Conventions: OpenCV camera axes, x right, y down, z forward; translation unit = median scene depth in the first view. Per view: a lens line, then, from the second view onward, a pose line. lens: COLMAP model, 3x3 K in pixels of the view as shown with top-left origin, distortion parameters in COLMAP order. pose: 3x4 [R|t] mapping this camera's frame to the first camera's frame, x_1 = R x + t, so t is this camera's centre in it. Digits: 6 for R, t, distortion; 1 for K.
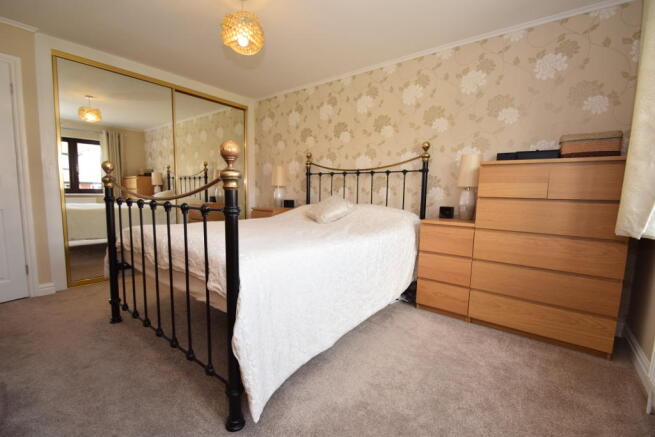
lens RADIAL K [[285.7, 0, 331.5], [0, 285.7, 216.9], [0, 0, 1]] dist [-0.003202, -0.001268]
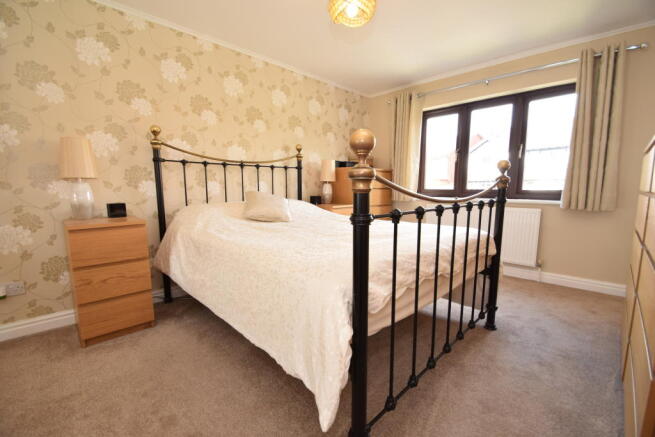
lens RADIAL K [[285.7, 0, 331.7], [0, 285.7, 221.4], [0, 0, 1]] dist [-0.003202, -0.001268]
pose [[0.116051, -0.139263, 0.983432, -0.739195], [0.092829, 0.987309, 0.128858, -0.065759], [-0.988896, 0.076337, 0.127506, 0.590182]]
